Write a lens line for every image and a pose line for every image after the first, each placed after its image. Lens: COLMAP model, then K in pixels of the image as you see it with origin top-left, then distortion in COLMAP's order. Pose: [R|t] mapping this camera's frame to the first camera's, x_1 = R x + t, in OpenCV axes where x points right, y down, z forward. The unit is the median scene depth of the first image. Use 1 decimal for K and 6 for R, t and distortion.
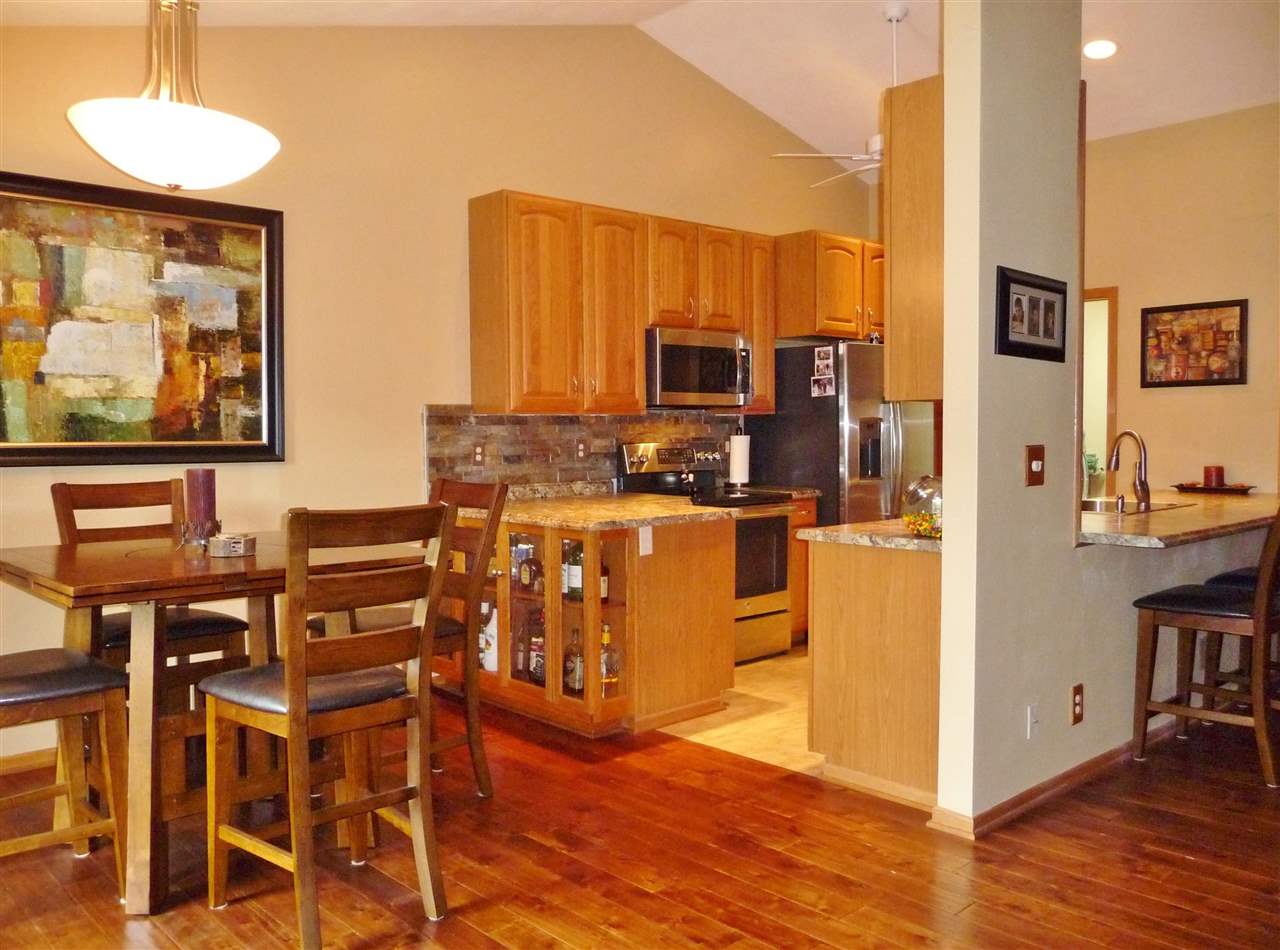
lens RADIAL K [[1047.6, 0, 706.7], [0, 1047.6, 475.5], [0, 0, 1]] dist [-0.003480, 0.002997]
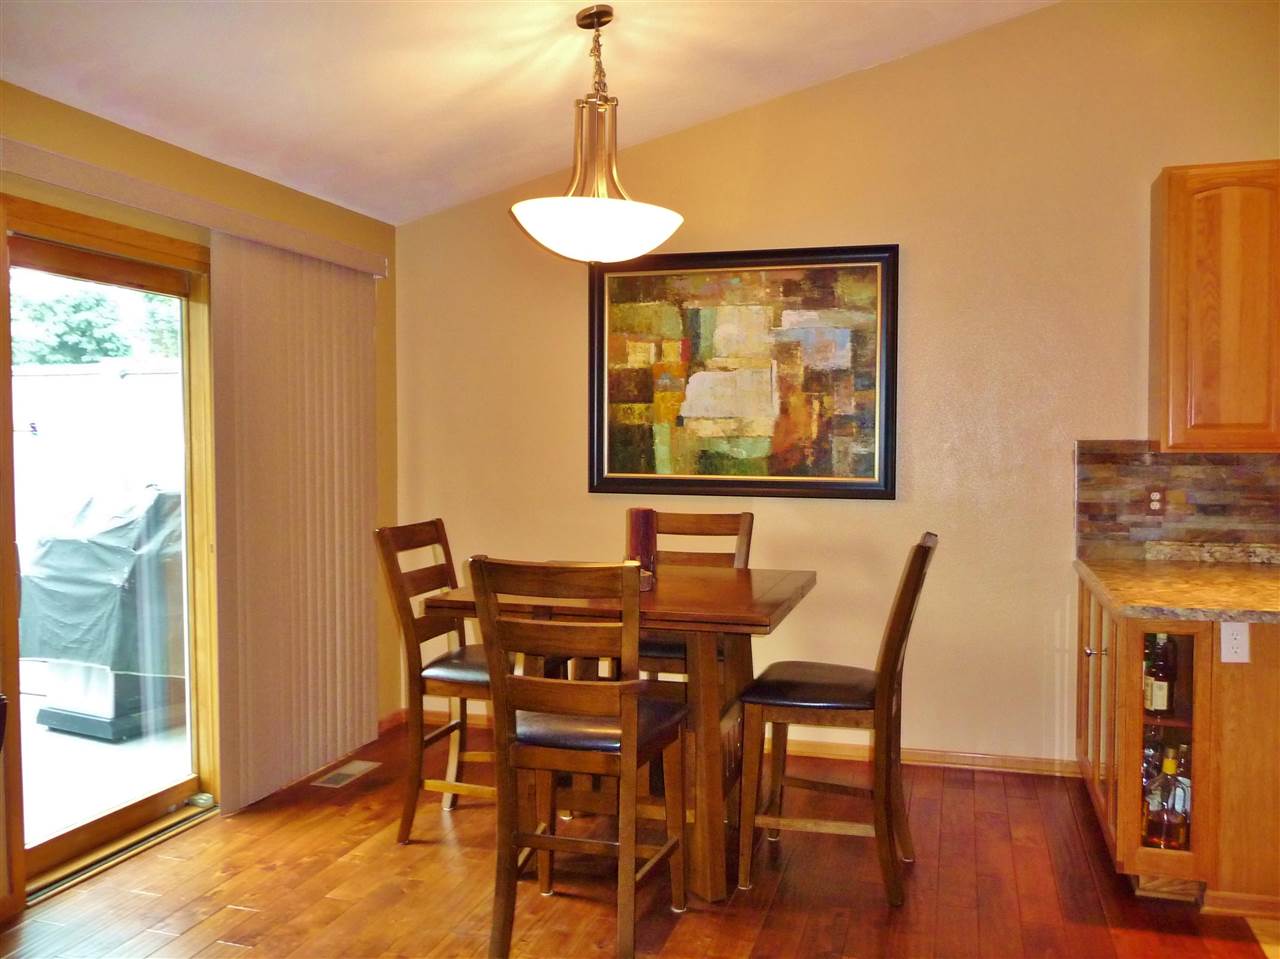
lens RADIAL K [[1101.8, 0, 643.5], [0, 1101.8, 481.4], [0, 0, 1]] dist [-0.006088, 0.013082]
pose [[0.498602, 0.042950, -0.865766, 0.399210], [-0.046018, 0.998675, 0.023041, -0.046767], [0.865609, 0.028352, 0.499918, 0.305804]]
